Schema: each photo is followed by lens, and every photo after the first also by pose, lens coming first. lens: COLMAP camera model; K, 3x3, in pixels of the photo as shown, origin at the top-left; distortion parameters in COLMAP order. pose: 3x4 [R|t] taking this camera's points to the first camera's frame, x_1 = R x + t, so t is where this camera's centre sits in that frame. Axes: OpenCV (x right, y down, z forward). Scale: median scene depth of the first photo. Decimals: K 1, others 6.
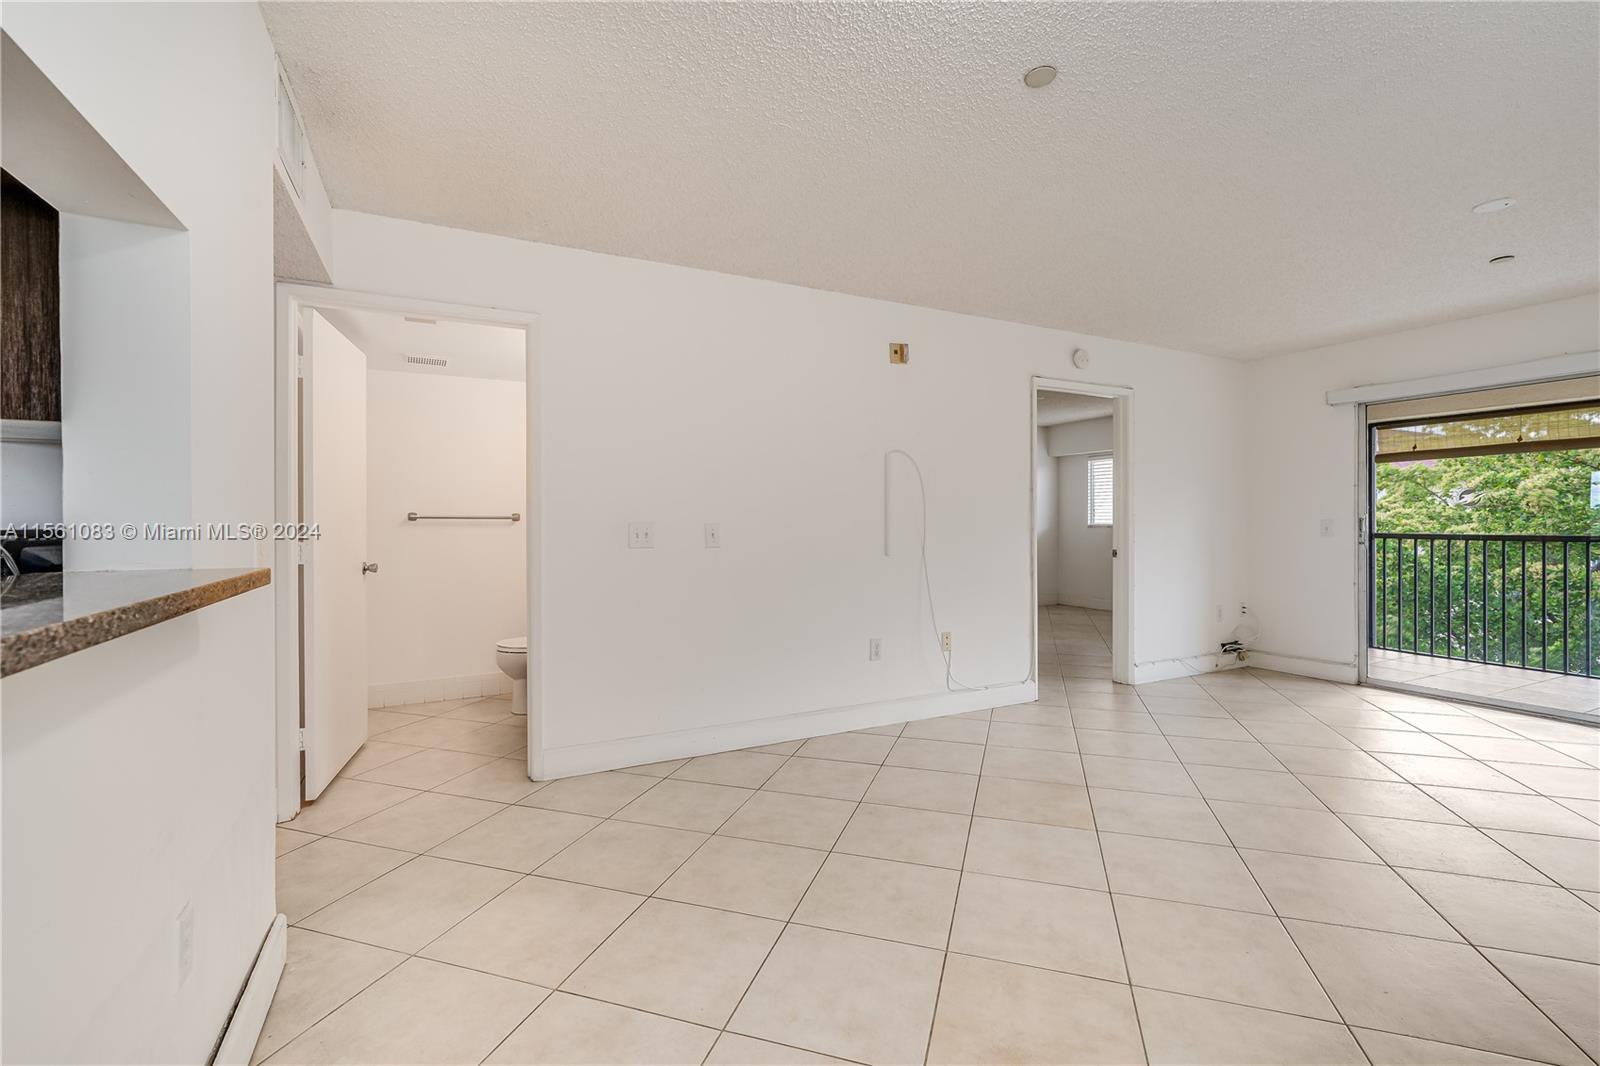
lens RADIAL K [[725.0, 0, 809.0], [0, 725.0, 517.4], [0, 0, 1]] dist [-0.002892, 0.000094]
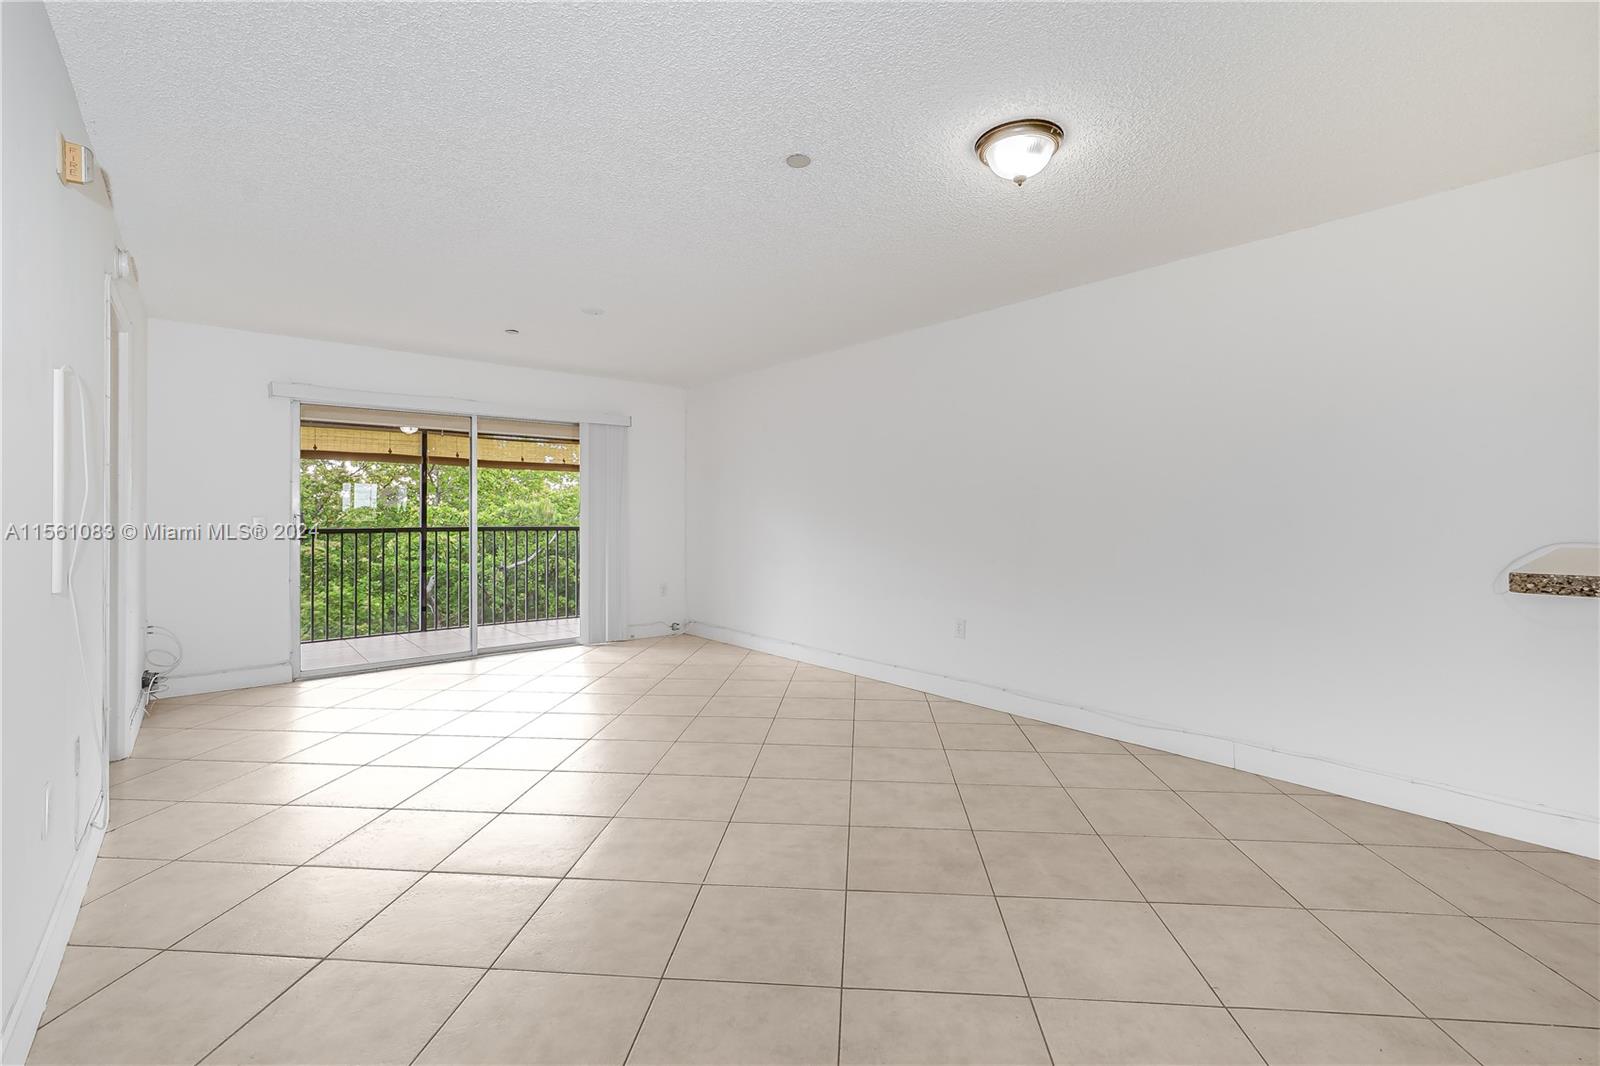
lens RADIAL K [[725.0, 0, 809.0], [0, 725.0, 517.4], [0, 0, 1]] dist [-0.002892, 0.000094]
pose [[-0.228522, -0.000660, 0.973539, -0.339266], [-0.002305, 0.999997, 0.000136, 0.003003], [-0.973536, -0.002213, -0.228523, 0.490799]]
